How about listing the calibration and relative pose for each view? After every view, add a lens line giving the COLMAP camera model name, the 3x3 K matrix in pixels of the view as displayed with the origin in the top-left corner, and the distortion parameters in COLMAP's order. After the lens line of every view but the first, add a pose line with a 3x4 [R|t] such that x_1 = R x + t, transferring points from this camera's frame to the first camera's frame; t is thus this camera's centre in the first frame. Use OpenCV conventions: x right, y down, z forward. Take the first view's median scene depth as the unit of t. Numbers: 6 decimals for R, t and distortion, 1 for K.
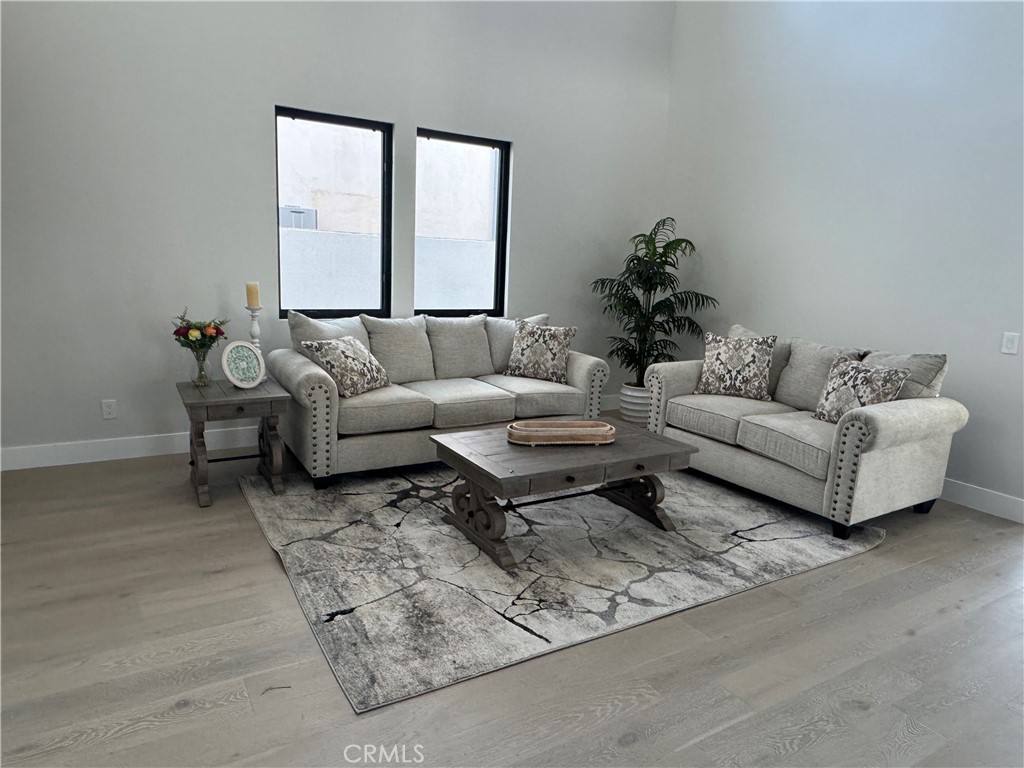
lens RADIAL K [[644.9, 0, 512.6], [0, 644.9, 386.9], [0, 0, 1]] dist [0.000178, 0.000889]
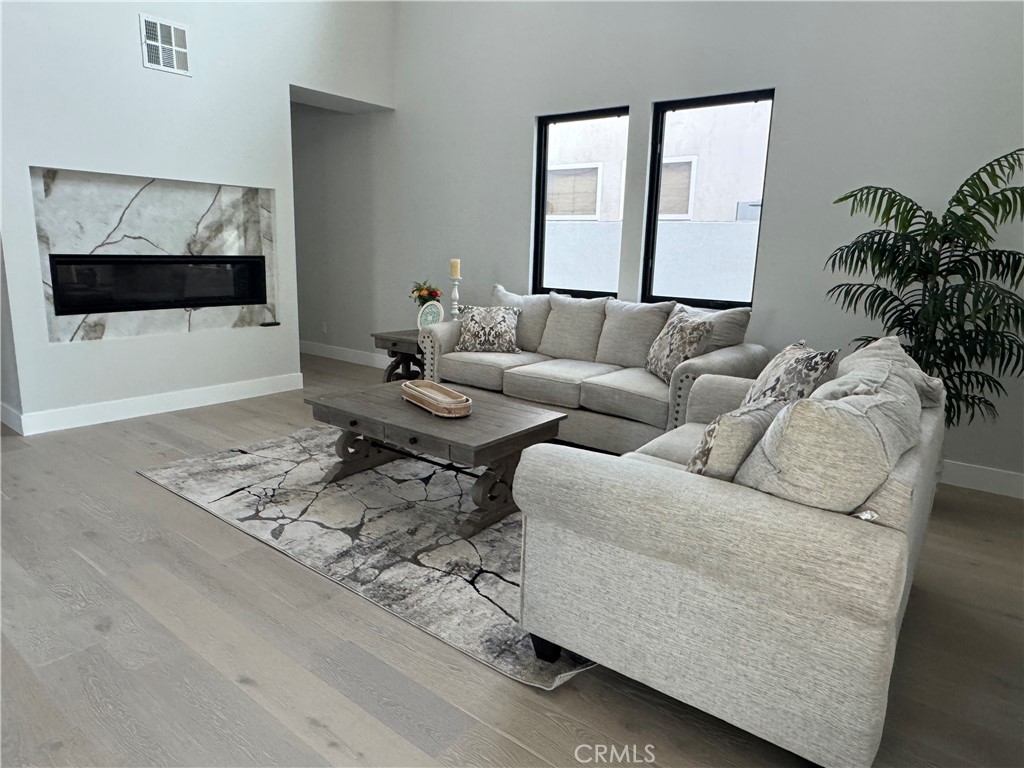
lens RADIAL K [[649.2, 0, 512.1], [0, 649.2, 380.6], [0, 0, 1]] dist [0.002180, -0.000527]
pose [[0.349799, 0.154556, -0.923987, 1.149645], [-0.187501, 0.977891, 0.092589, -0.078971], [0.917869, 0.140861, 0.371045, 0.794032]]
